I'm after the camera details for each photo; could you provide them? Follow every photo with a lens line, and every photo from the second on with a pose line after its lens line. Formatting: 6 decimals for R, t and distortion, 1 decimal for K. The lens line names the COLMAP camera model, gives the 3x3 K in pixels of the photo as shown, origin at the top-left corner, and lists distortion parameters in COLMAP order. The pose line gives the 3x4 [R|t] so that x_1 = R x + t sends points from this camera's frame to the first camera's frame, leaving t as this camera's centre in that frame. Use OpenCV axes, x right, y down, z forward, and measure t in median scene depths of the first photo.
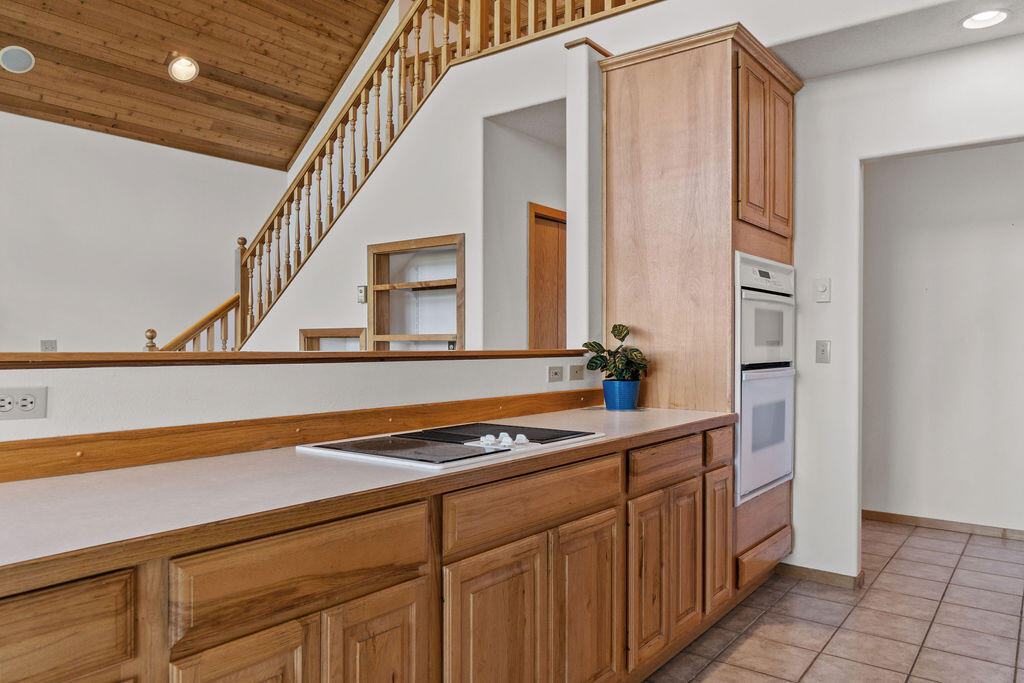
lens RADIAL K [[711.5, 0, 517.2], [0, 711.5, 348.8], [0, 0, 1]] dist [-0.001127, 0.003220]
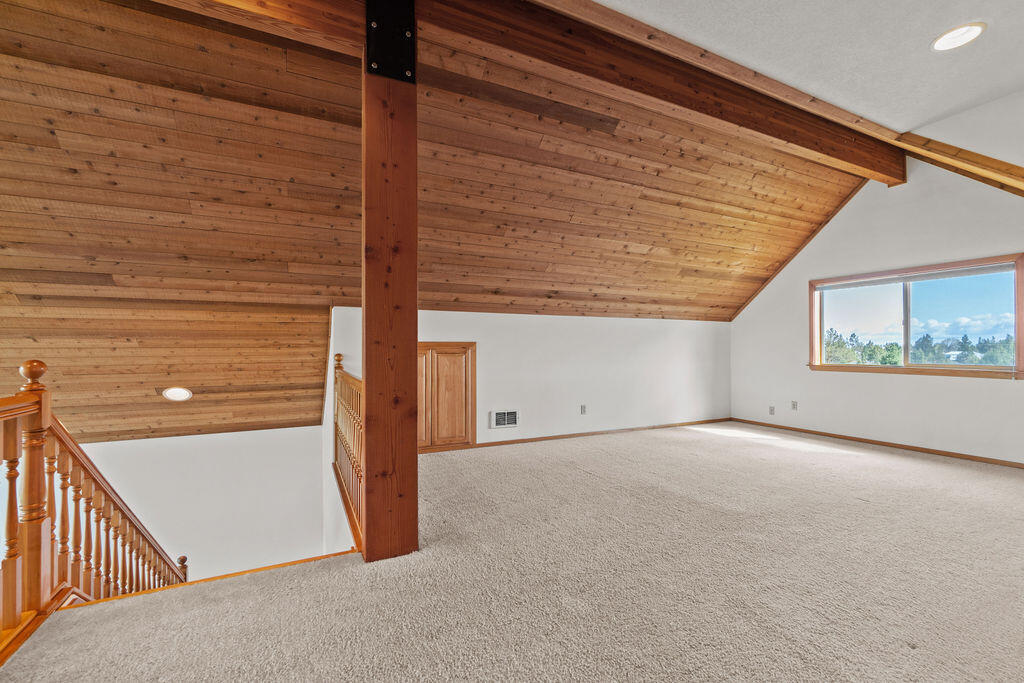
lens RADIAL K [[436.1, 0, 512.0], [0, 436.1, 341.5], [0, 0, 1]] dist [0.000410, 0.000235]
pose [[0.893443, -0.006182, -0.449134, 0.654898], [-0.003467, 0.999781, -0.020659, -0.810272], [0.449164, 0.020015, 0.893225, 1.019103]]
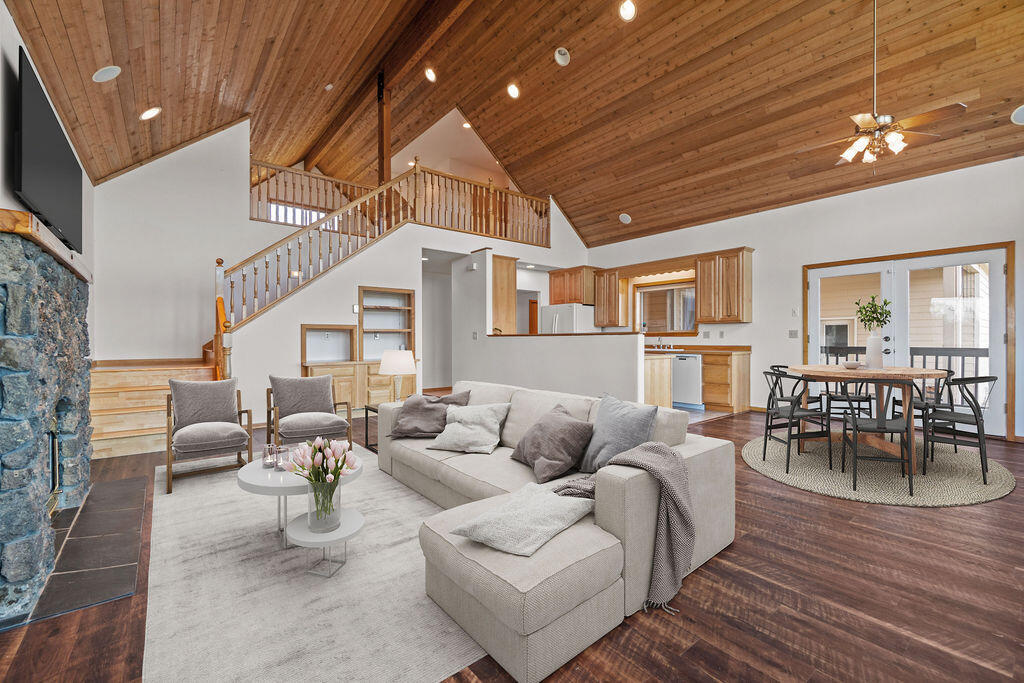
lens RADIAL K [[436.1, 0, 512.0], [0, 436.1, 341.5], [0, 0, 1]] dist [0.000410, 0.000235]
pose [[0.239332, -0.005858, 0.970920, -1.800102], [0.014889, 0.999886, 0.002363, 0.025200], [-0.970824, 0.013891, 0.239392, 0.352504]]
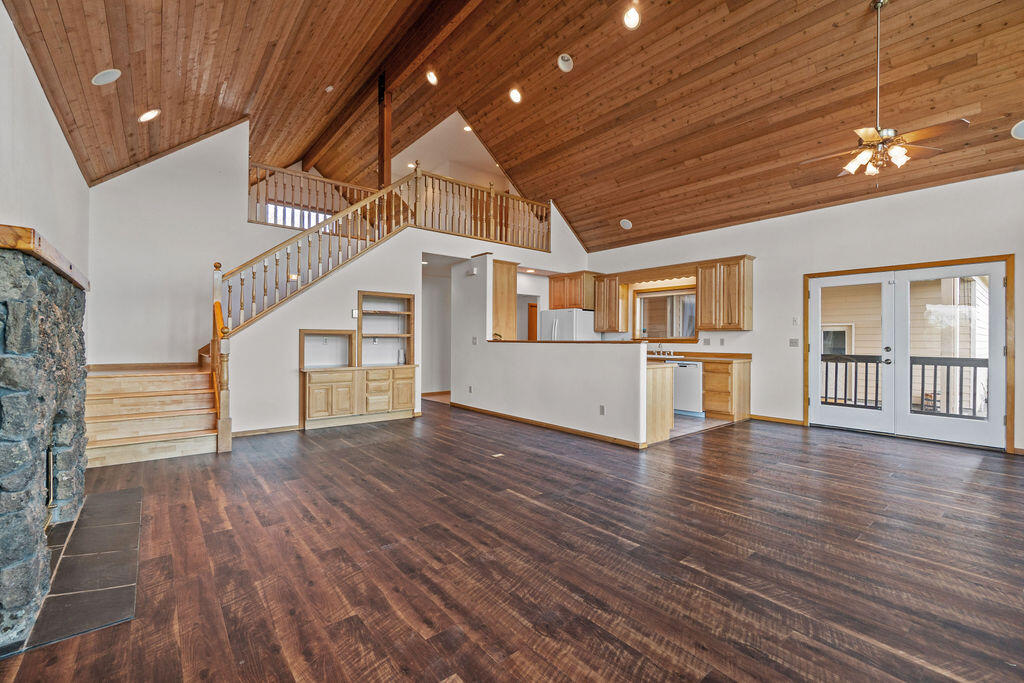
lens RADIAL K [[438.5, 0, 513.1], [0, 438.5, 339.2], [0, 0, 1]] dist [0.000753, -0.000008]
pose [[0.228328, 0.002251, 0.973582, -1.800790], [0.006448, 0.999972, -0.003824, 0.001838], [-0.973563, 0.007151, 0.228308, 0.369779]]
